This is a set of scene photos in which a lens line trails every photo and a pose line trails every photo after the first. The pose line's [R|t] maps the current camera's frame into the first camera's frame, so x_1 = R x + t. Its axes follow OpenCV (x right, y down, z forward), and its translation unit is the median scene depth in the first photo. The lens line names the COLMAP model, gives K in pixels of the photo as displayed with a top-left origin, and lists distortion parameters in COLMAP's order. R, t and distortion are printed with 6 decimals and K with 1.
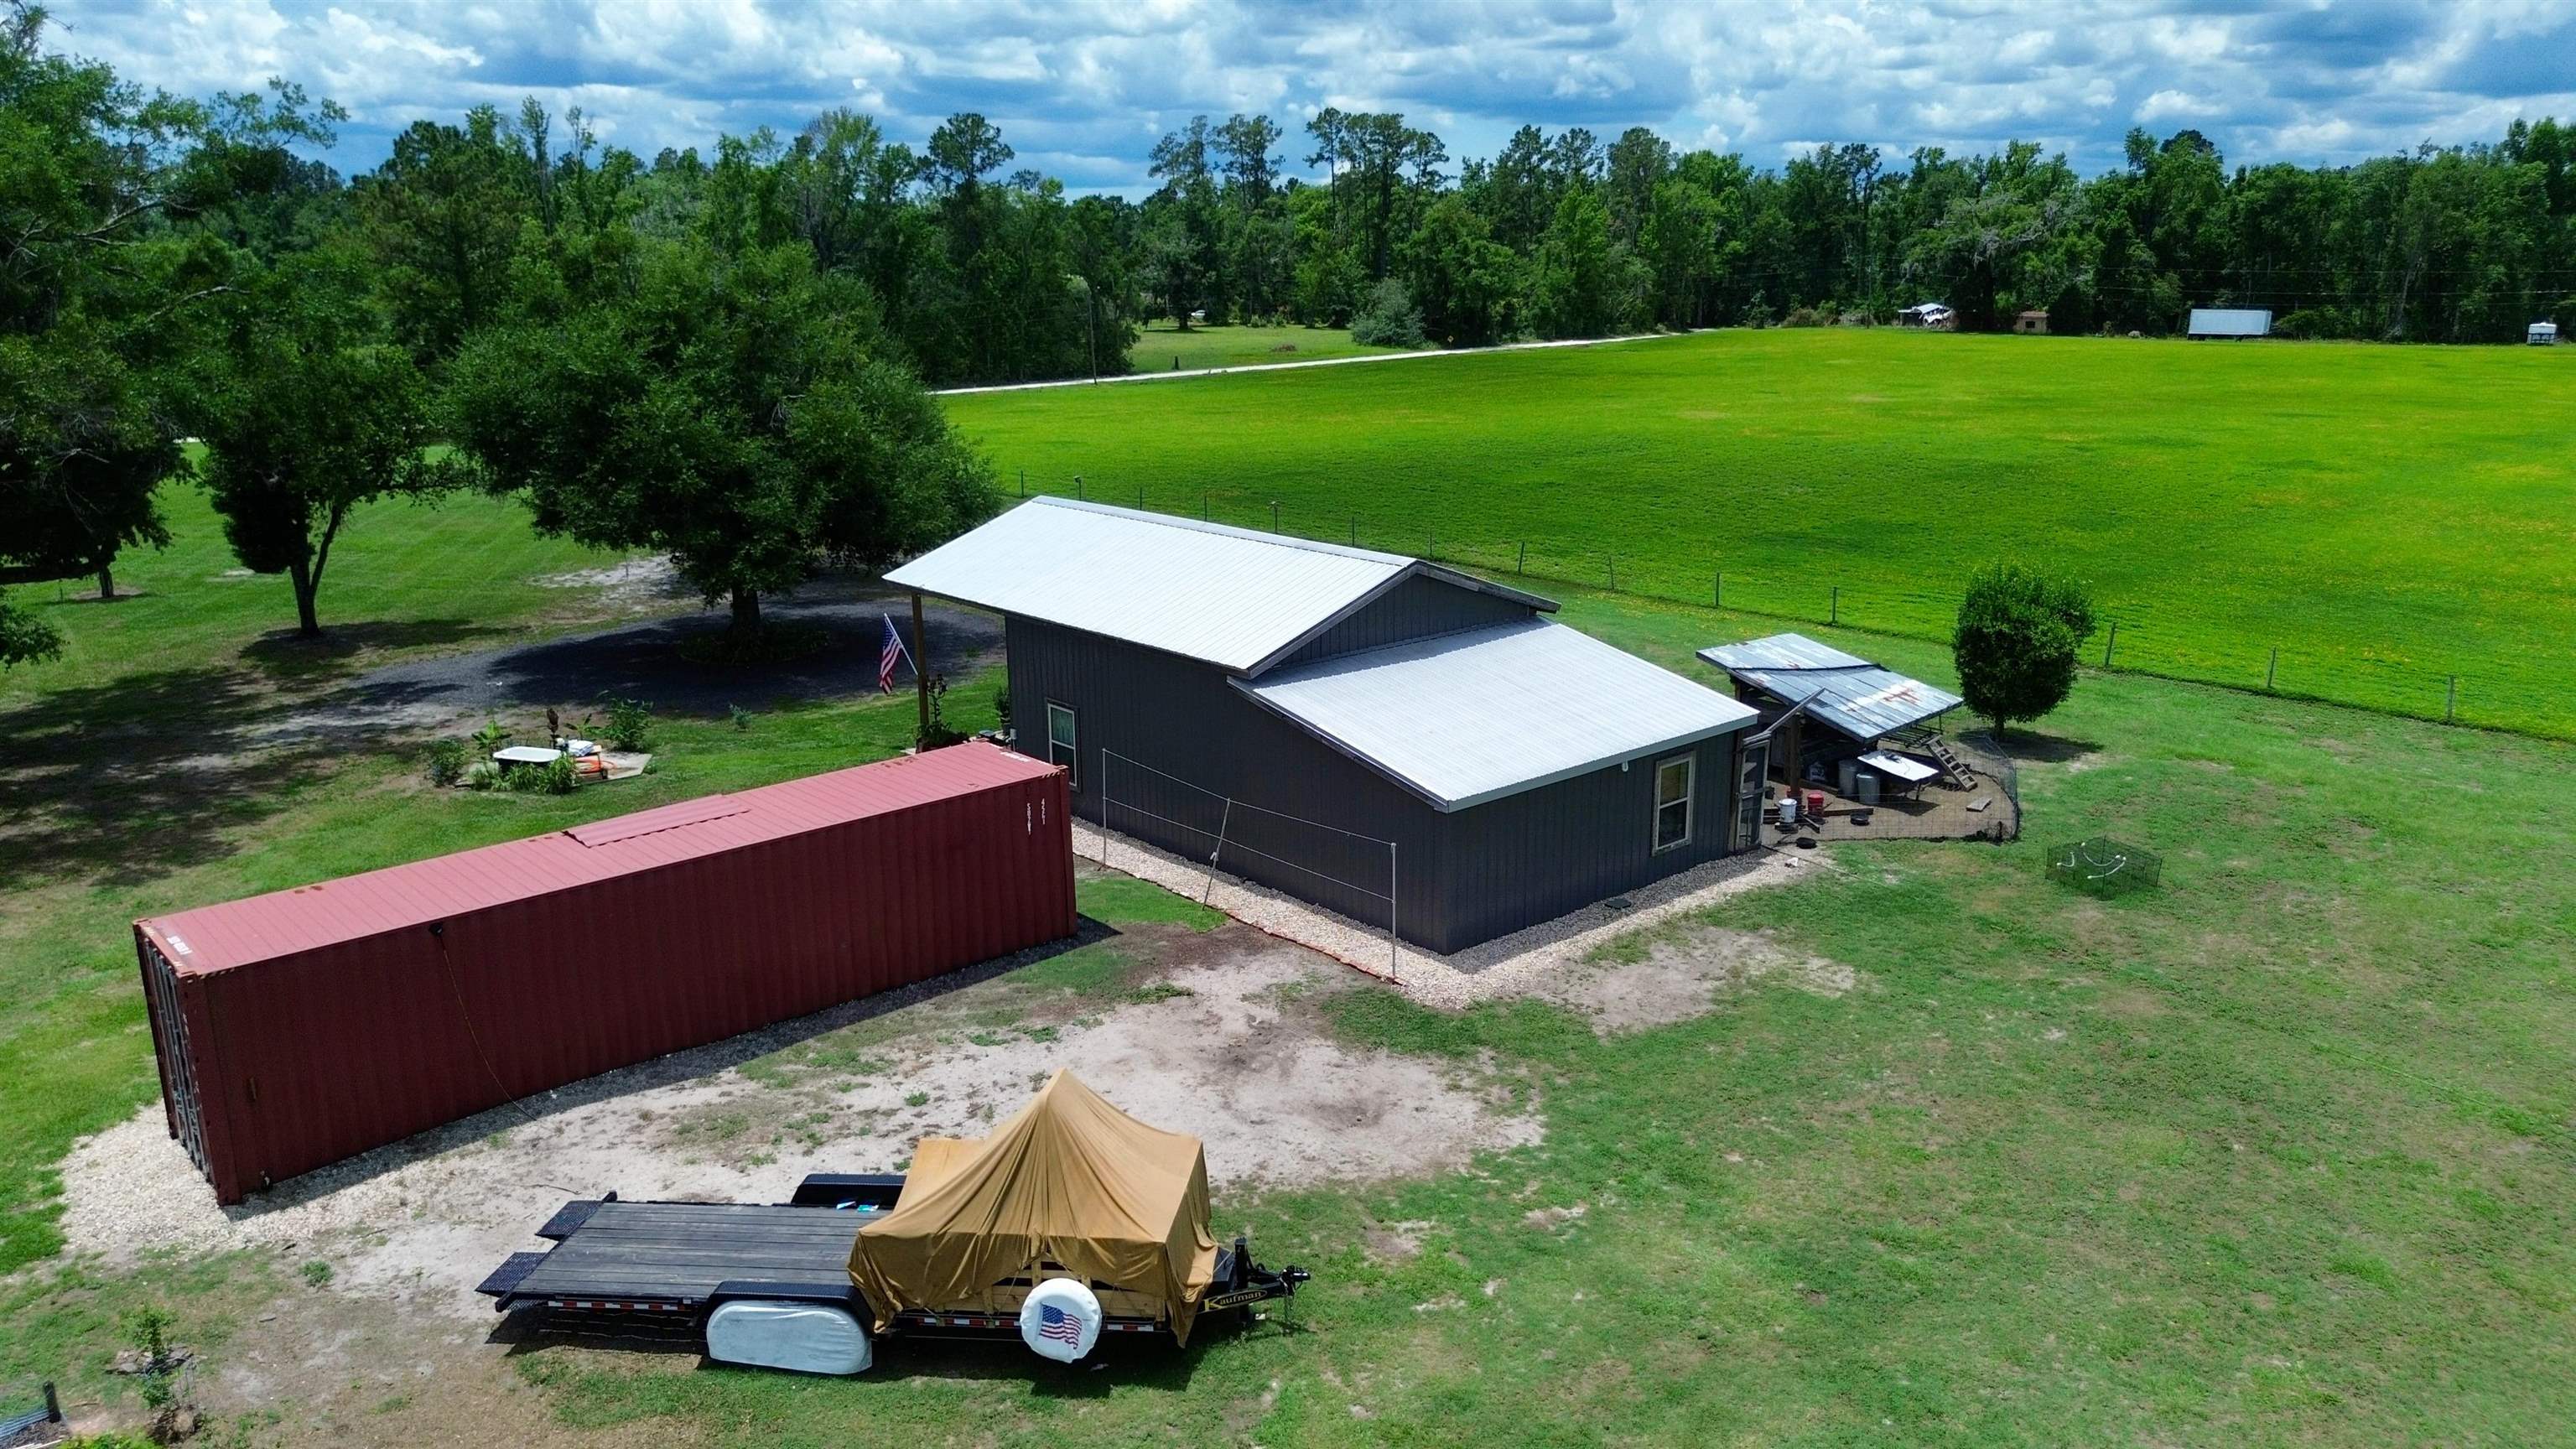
lens RADIAL K [[1808.8, 0, 1304.7], [0, 1808.8, 798.2], [0, 0, 1]] dist [0.062436, -0.061065]
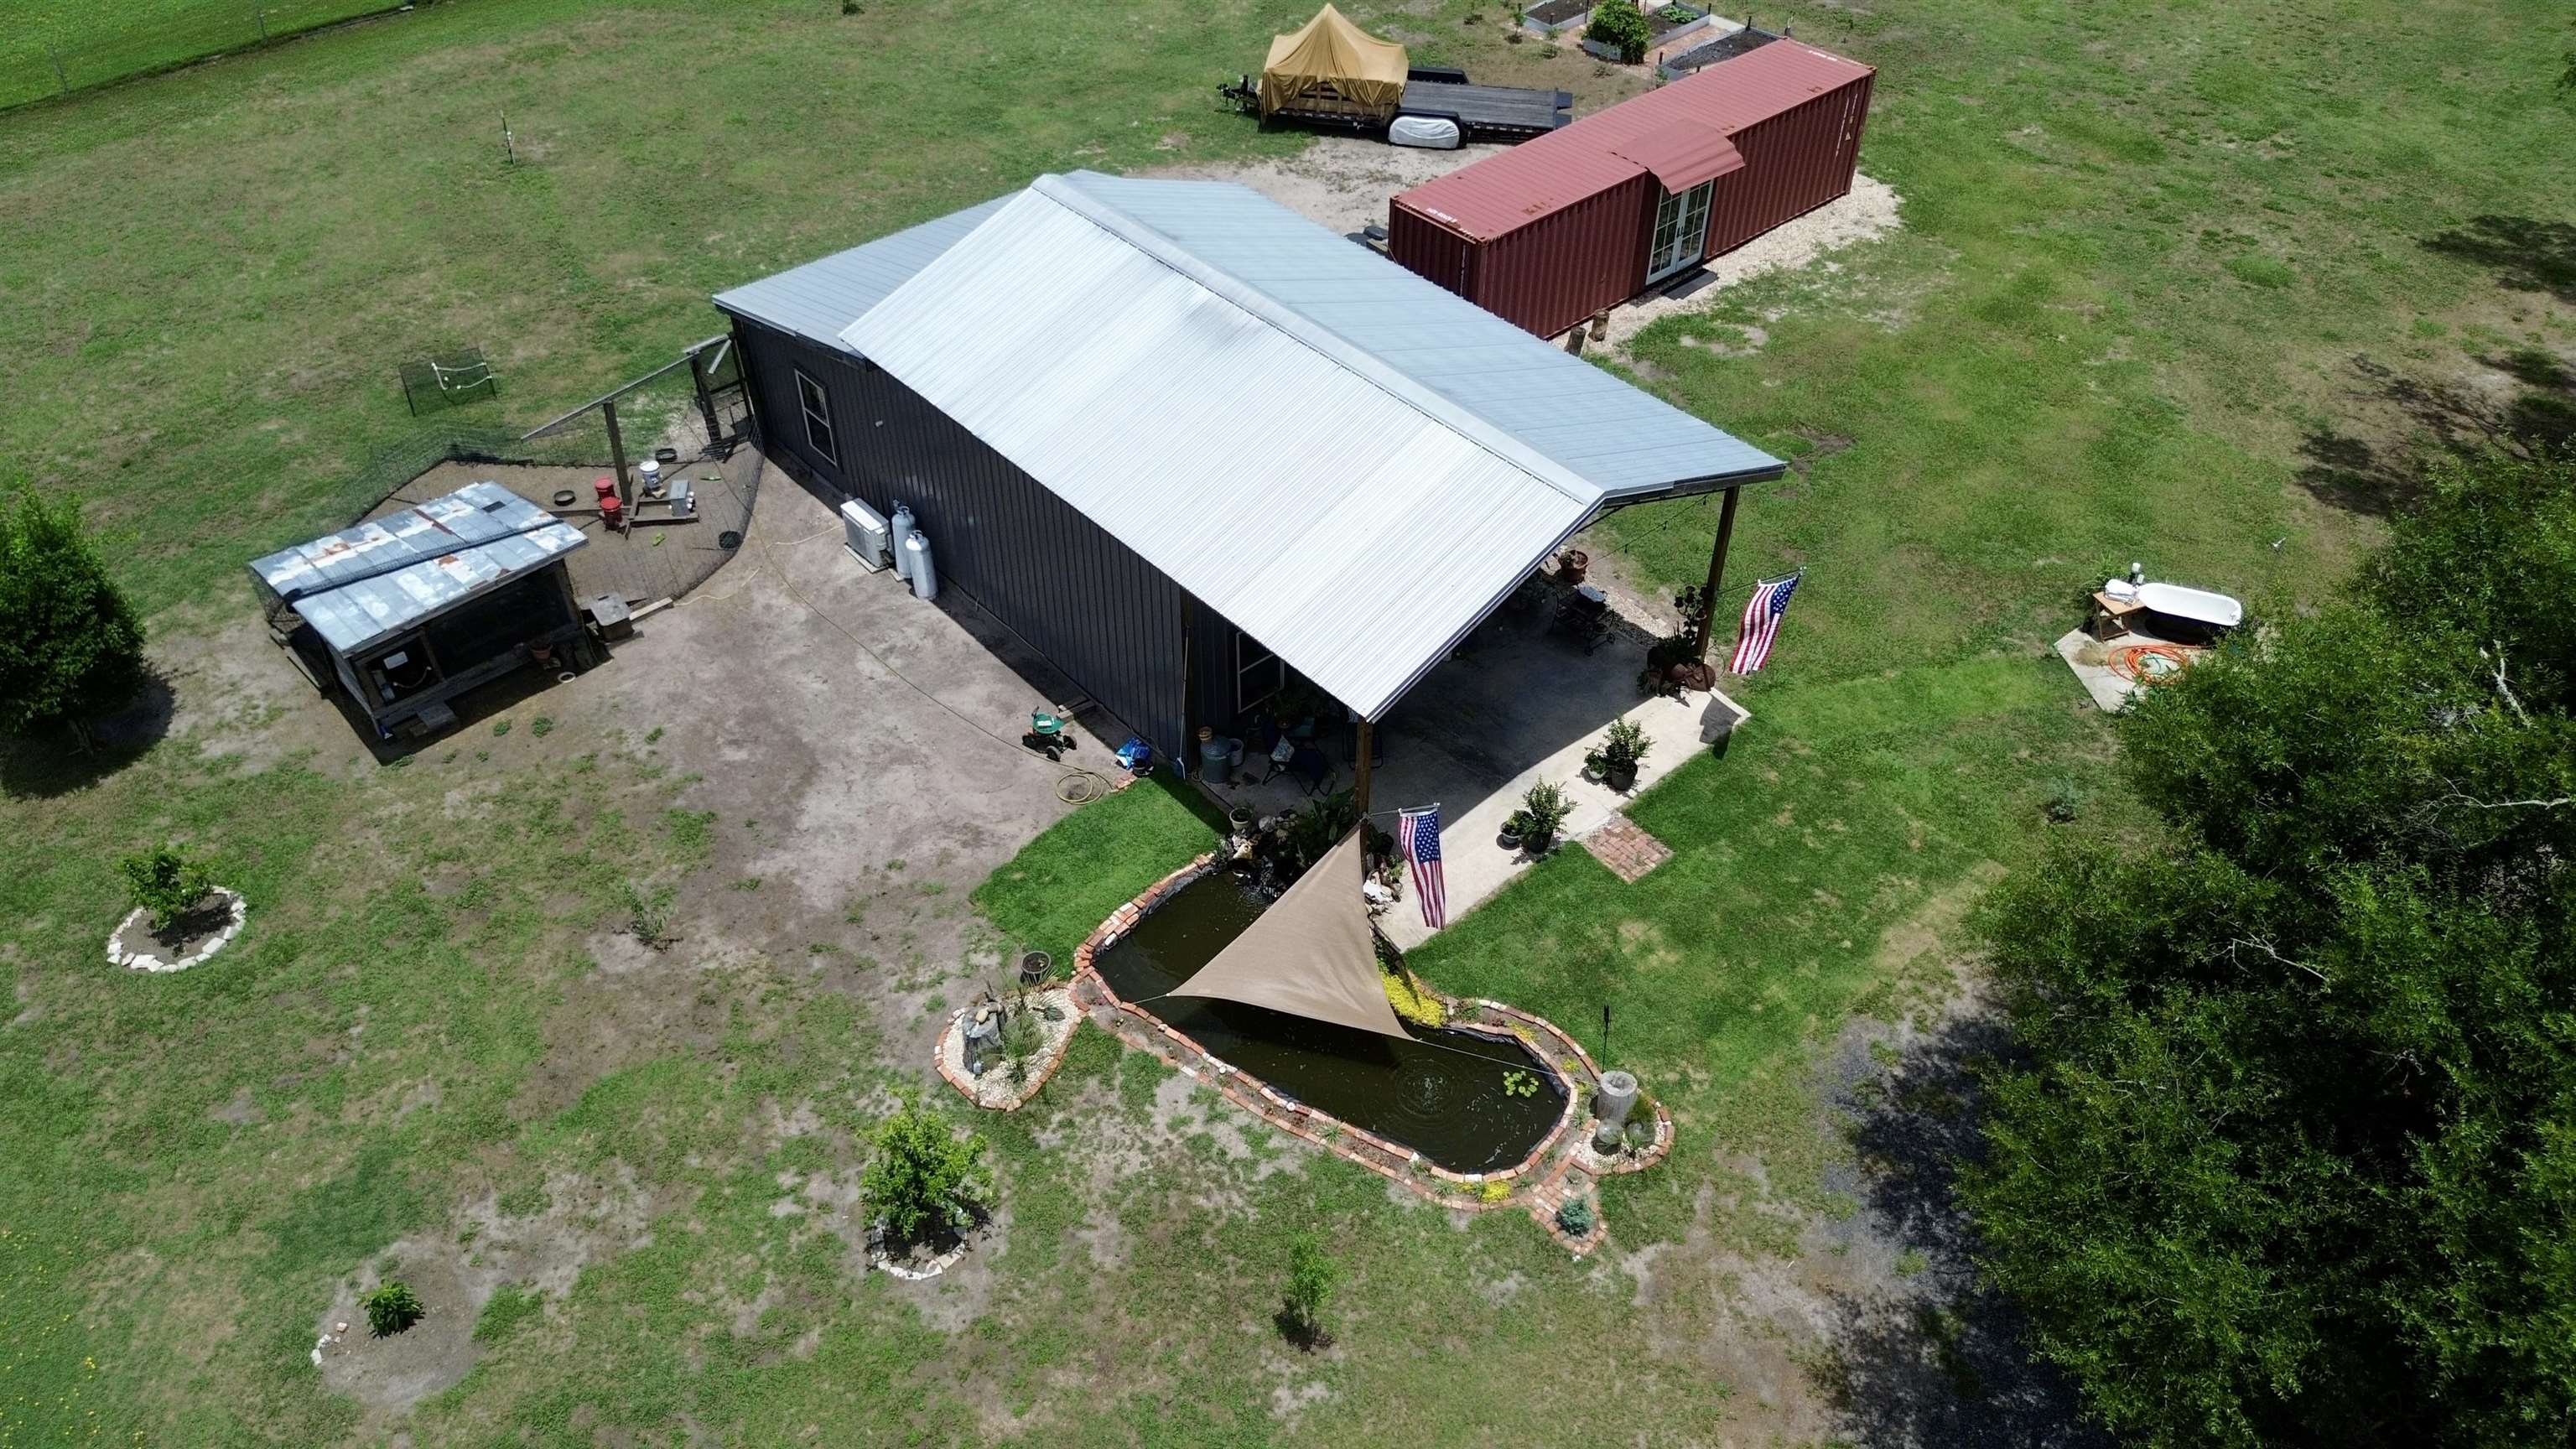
lens RADIAL K [[1832.1, 0, 1303.1], [0, 1832.1, 726.4], [0, 0, 1]] dist [0.065272, -0.065013]
pose [[-0.999979, -0.003946, 0.005050, -0.067302], [0.002239, 0.523236, 0.852185, -0.719741], [-0.006005, 0.852179, -0.523216, 1.593984]]
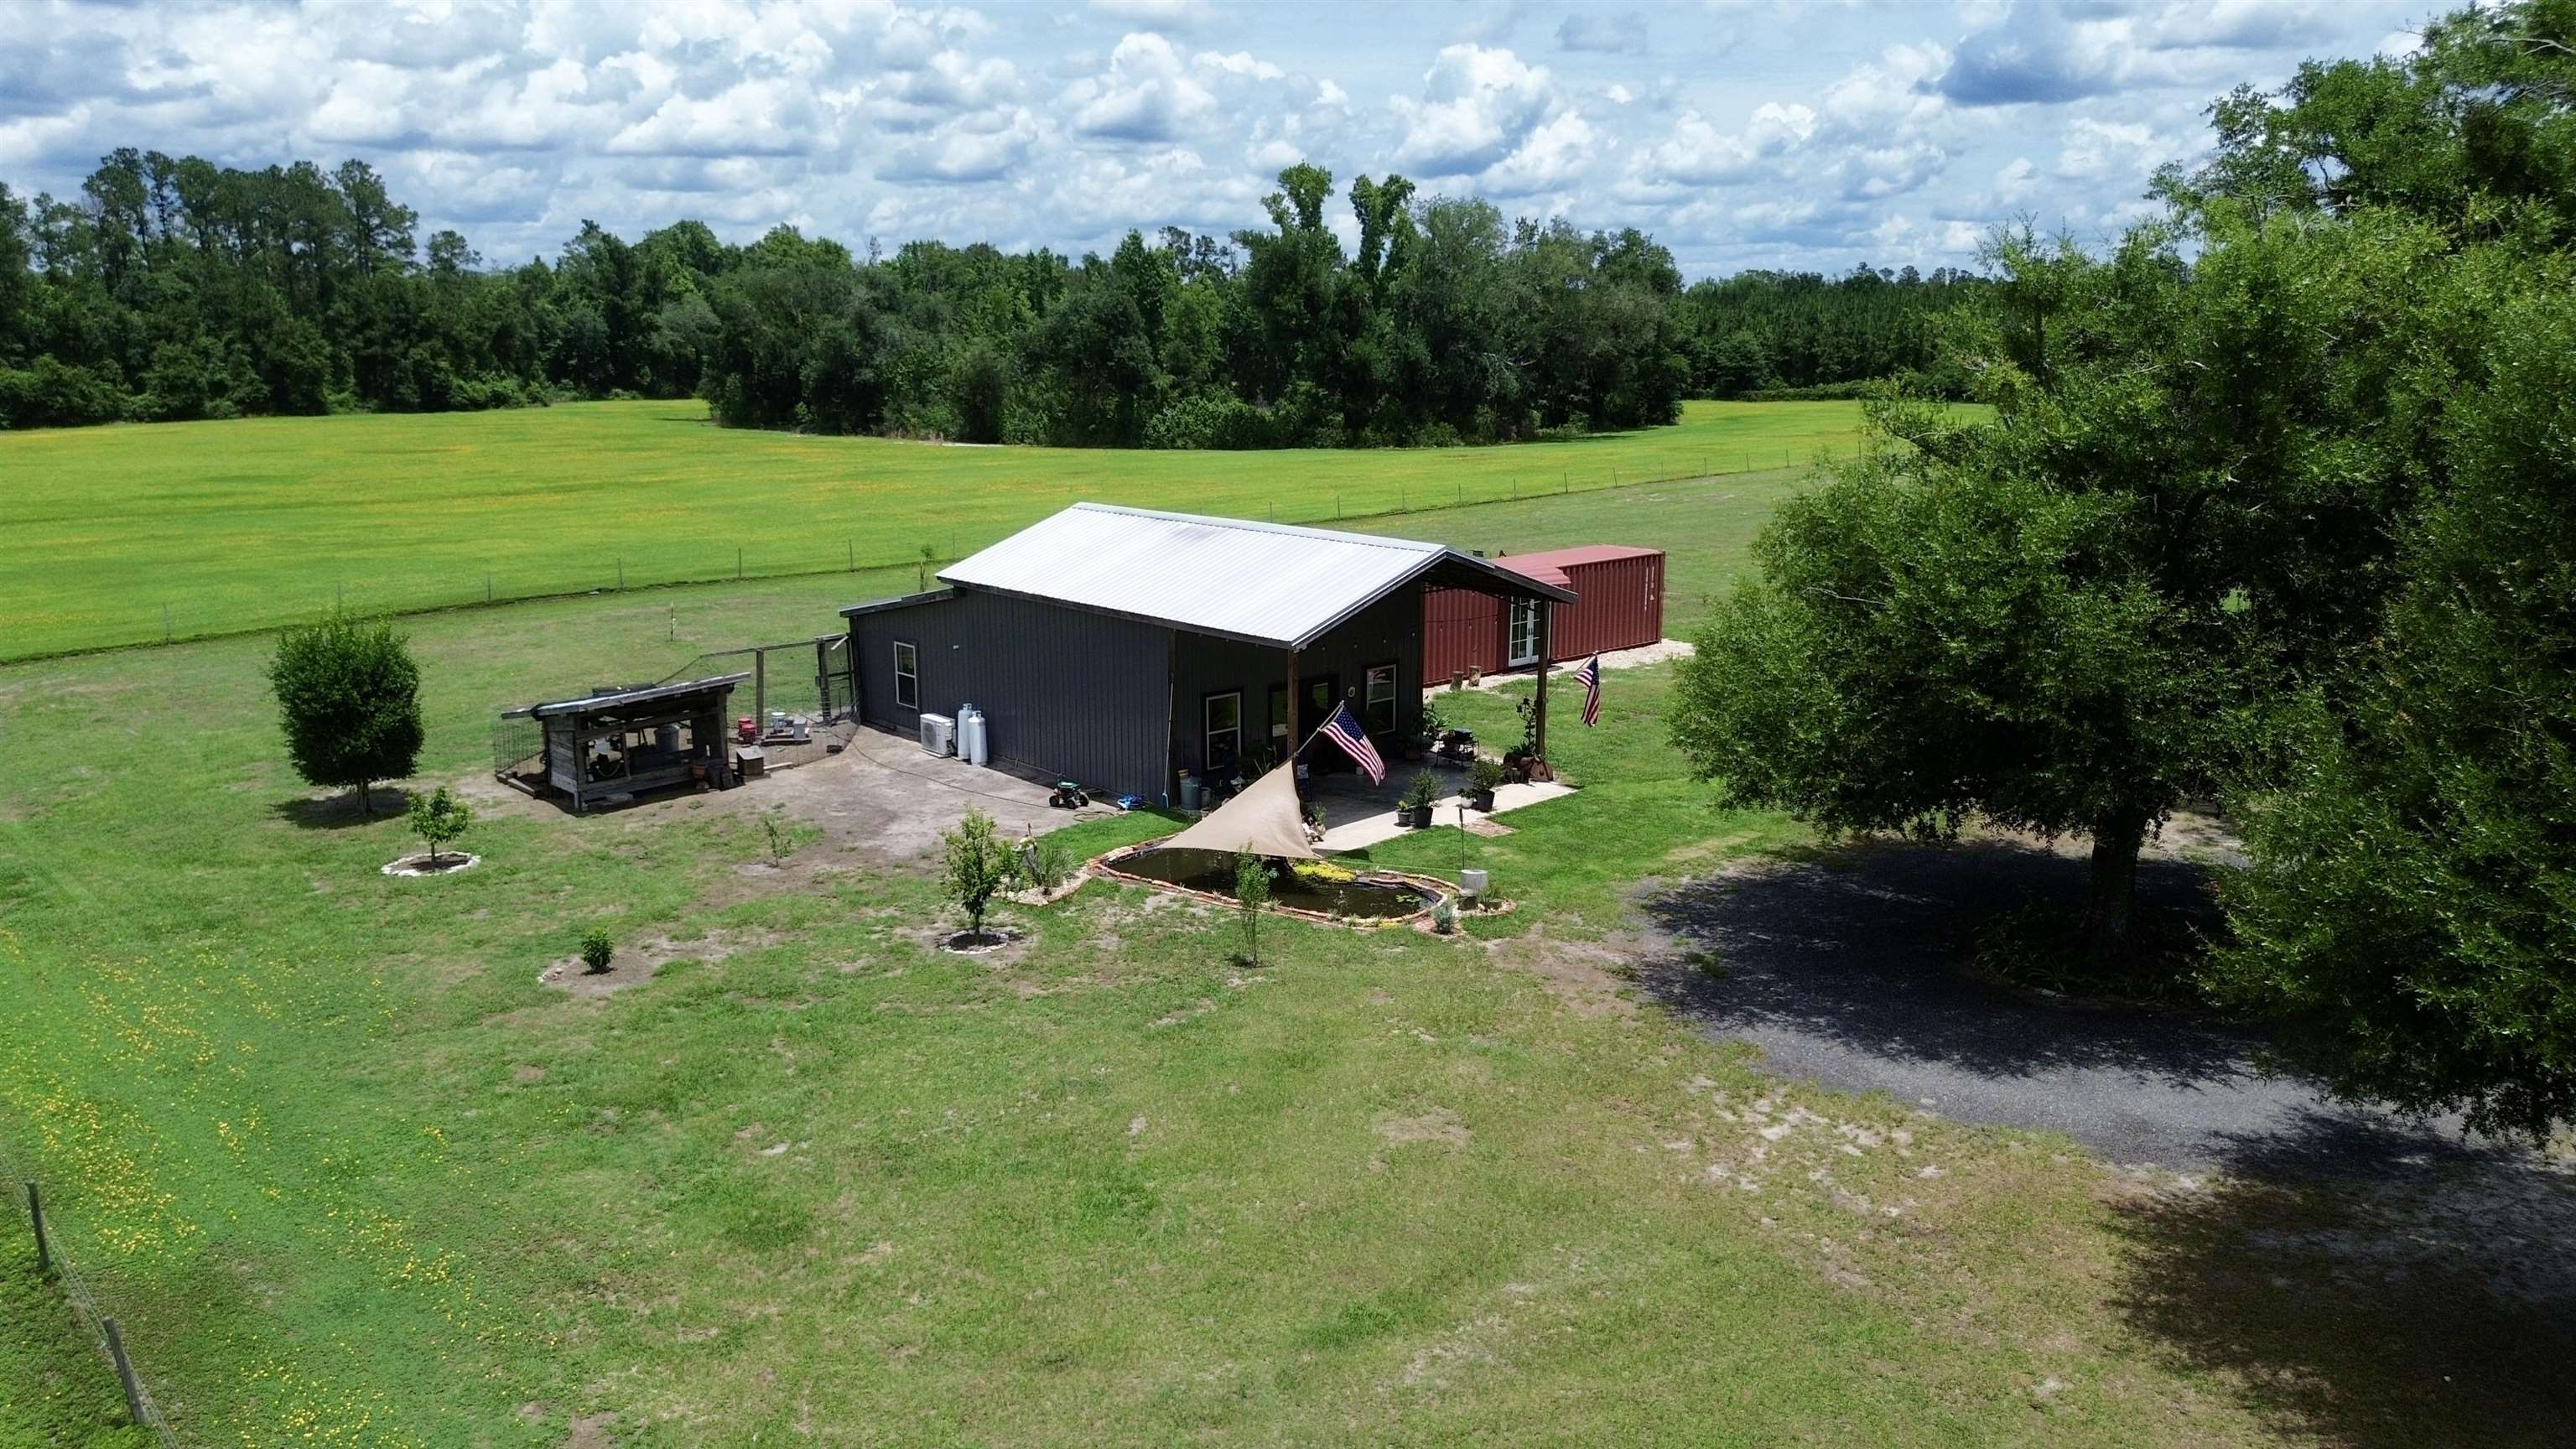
lens RADIAL K [[1832.1, 0, 1303.1], [0, 1832.1, 726.4], [0, 0, 1]] dist [0.065272, -0.065013]
pose [[-0.999908, 0.009284, -0.009899, -0.081184], [0.003200, 0.870128, 0.492815, -0.619878], [0.013189, 0.492738, -0.870078, 2.081018]]
